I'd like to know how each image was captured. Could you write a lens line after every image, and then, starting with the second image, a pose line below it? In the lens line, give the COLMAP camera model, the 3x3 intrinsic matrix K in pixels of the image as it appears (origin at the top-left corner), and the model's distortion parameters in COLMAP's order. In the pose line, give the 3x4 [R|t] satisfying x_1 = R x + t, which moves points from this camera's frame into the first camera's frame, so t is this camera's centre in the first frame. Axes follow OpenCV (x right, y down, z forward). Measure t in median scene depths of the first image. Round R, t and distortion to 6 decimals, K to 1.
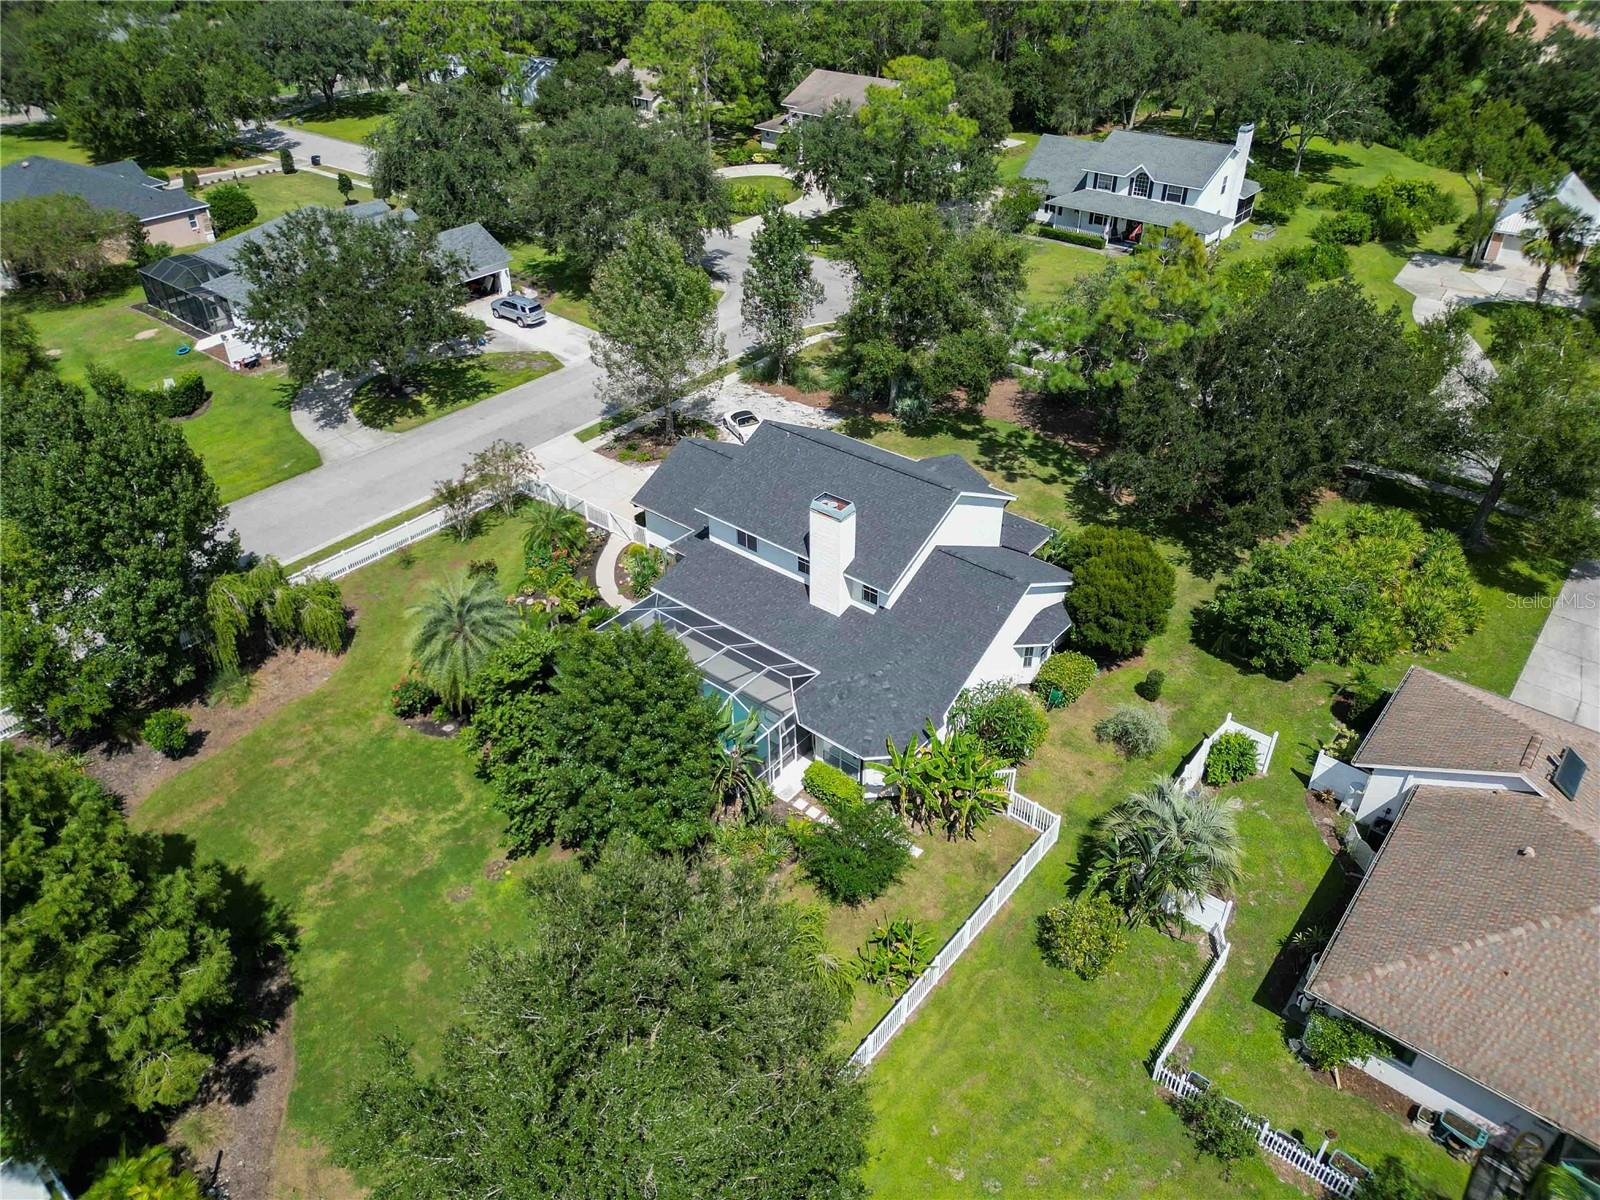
lens RADIAL K [[1110.5, 0, 798.4], [0, 1110.5, 602.8], [0, 0, 1]] dist [0.062072, -0.063421]
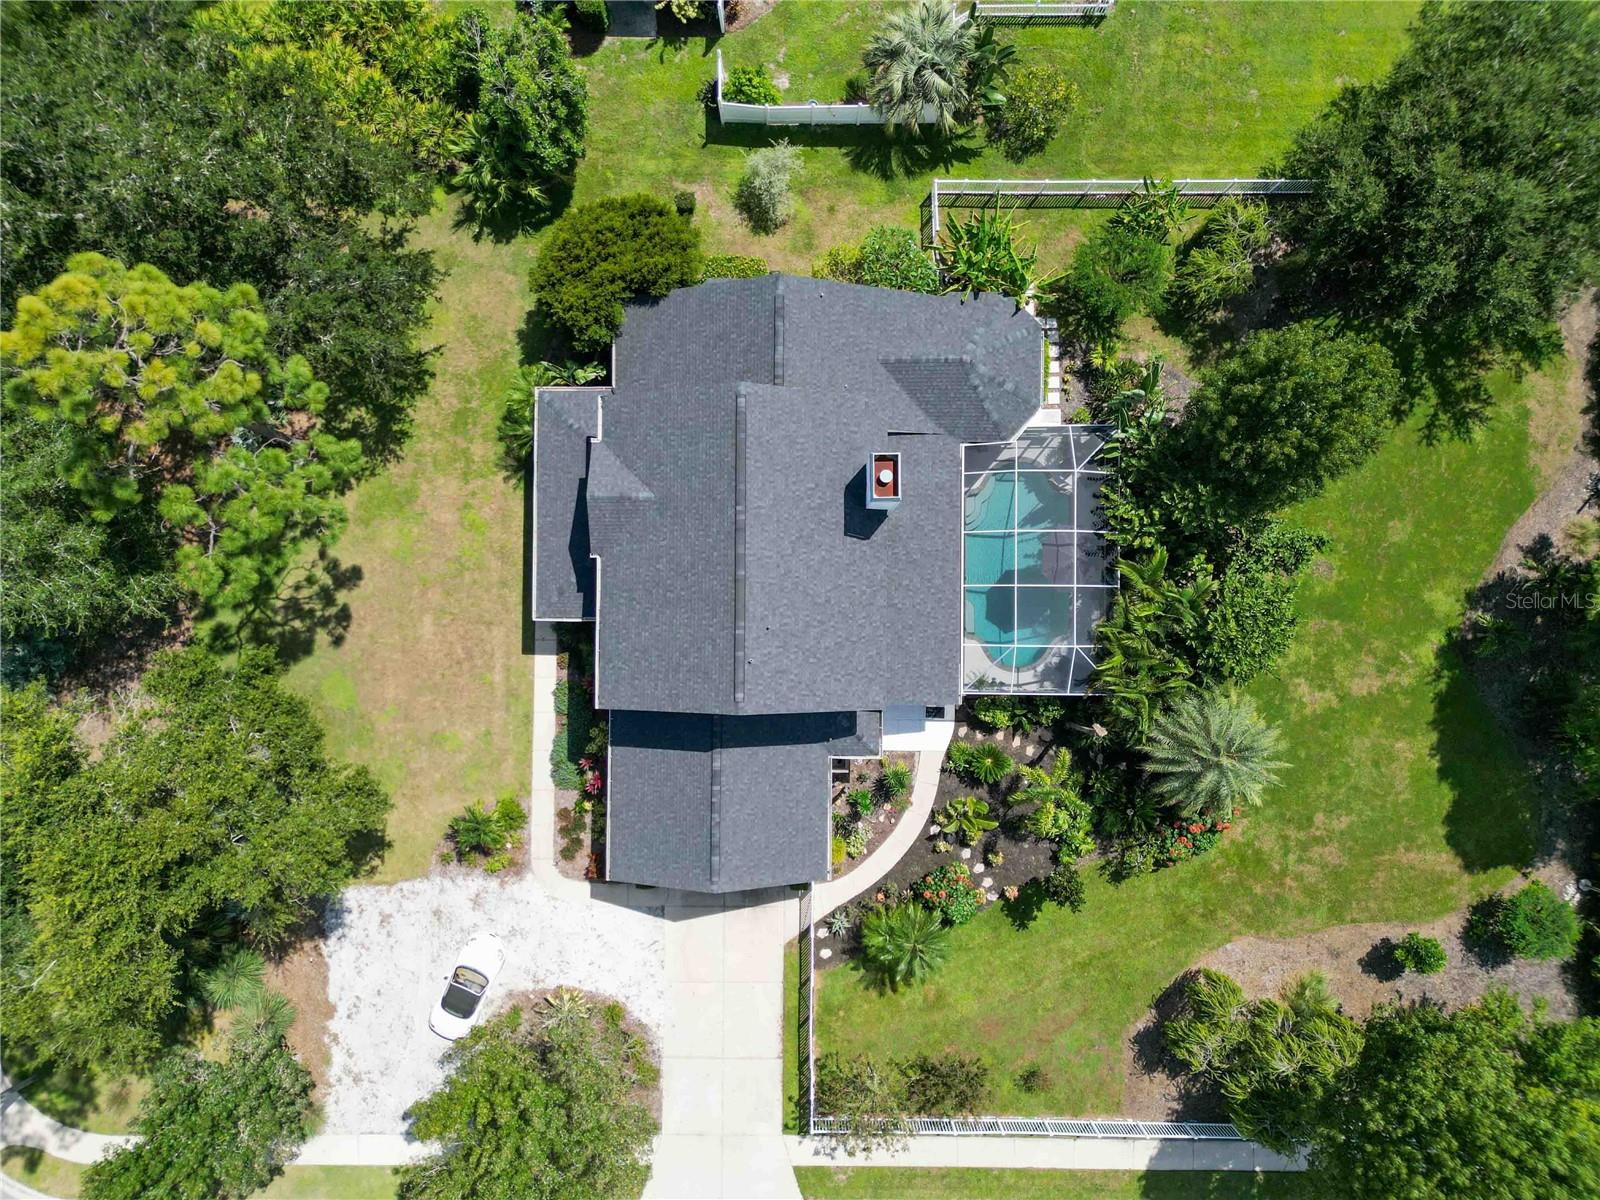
lens RADIAL K [[1110.5, 0, 798.4], [0, 1110.5, 602.8], [0, 0, 1]] dist [0.062072, -0.063421]
pose [[-0.631970, -0.774330, 0.032031, -0.021476], [0.449964, -0.332960, 0.828655, -0.635546], [-0.630988, 0.538099, 0.558842, 0.501145]]
